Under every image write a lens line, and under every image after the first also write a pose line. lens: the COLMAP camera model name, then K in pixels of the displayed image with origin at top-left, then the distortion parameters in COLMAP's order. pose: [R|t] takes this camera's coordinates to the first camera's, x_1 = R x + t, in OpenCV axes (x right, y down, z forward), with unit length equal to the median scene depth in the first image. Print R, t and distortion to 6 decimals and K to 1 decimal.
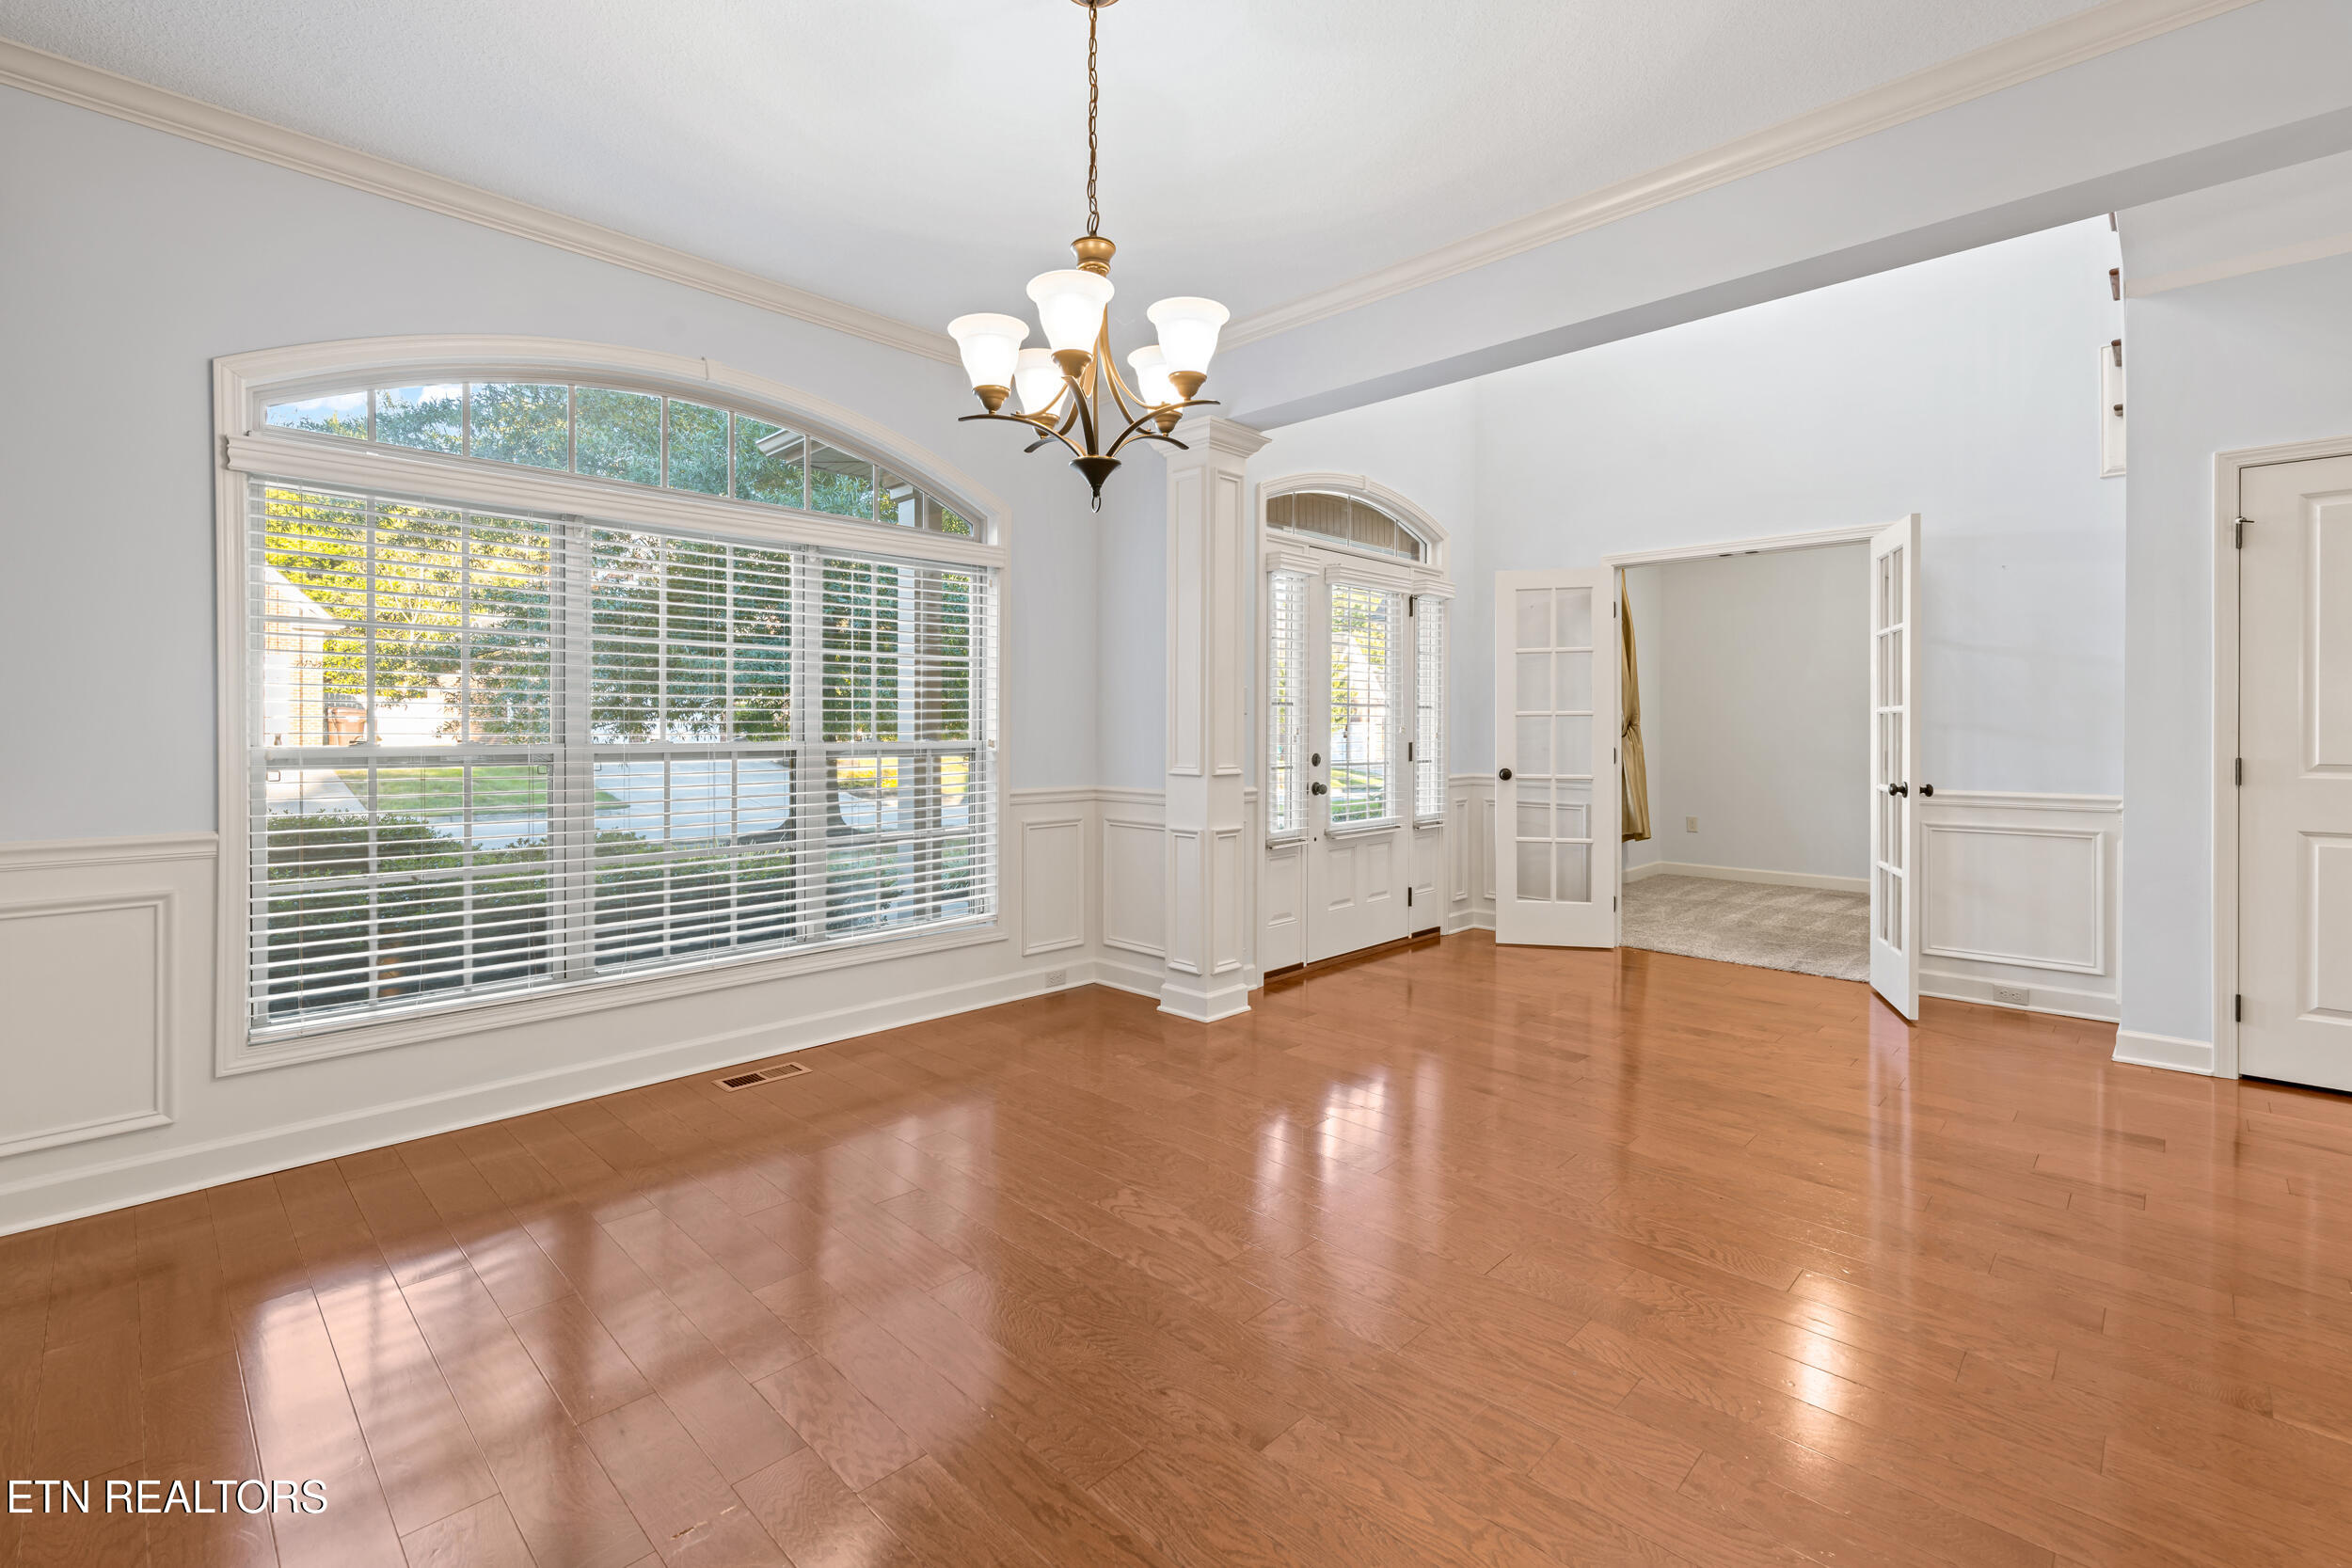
lens RADIAL K [[1039.3, 0, 1222.2], [0, 1039.3, 726.5], [0, 0, 1]] dist [0.015678, -0.000176]
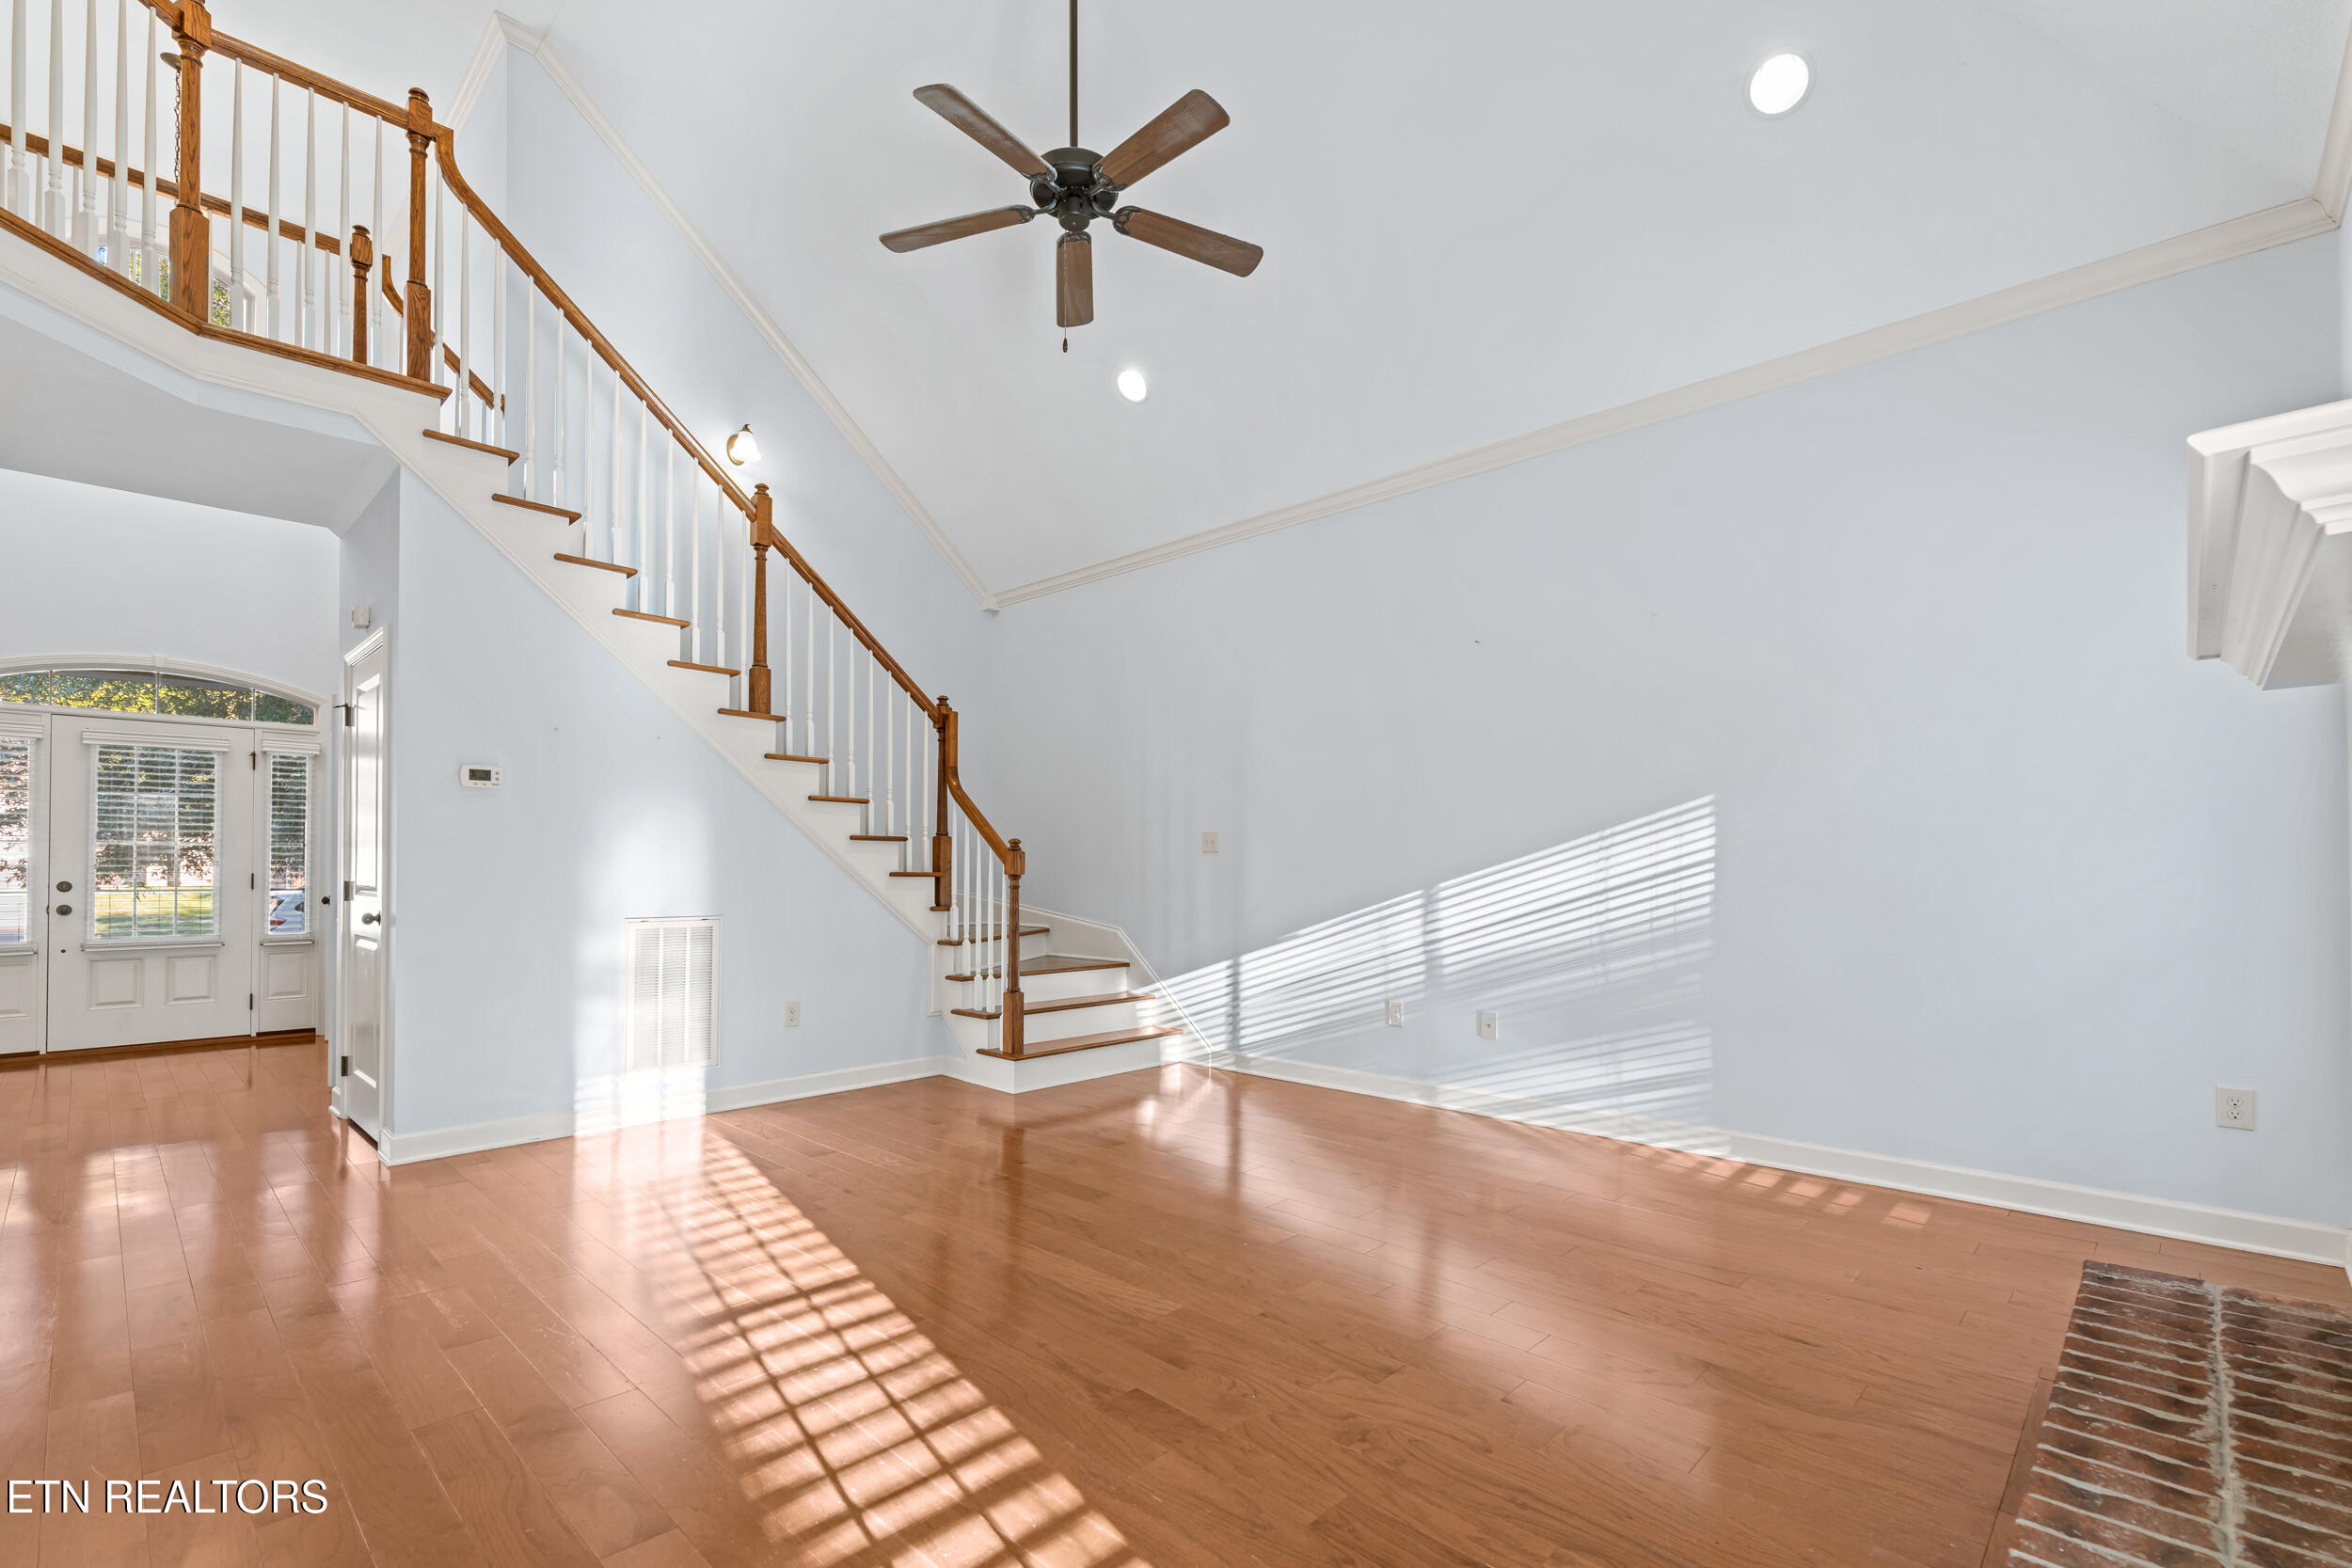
lens RADIAL K [[1050.5, 0, 1173.8], [0, 1050.5, 855.3], [0, 0, 1]] dist [-0.000206, -0.000278]
pose [[0.999907, -0.001617, -0.013550, 1.516530], [0.001445, 0.999918, -0.012734, 0.013221], [0.013569, 0.012713, 0.999827, -0.243285]]
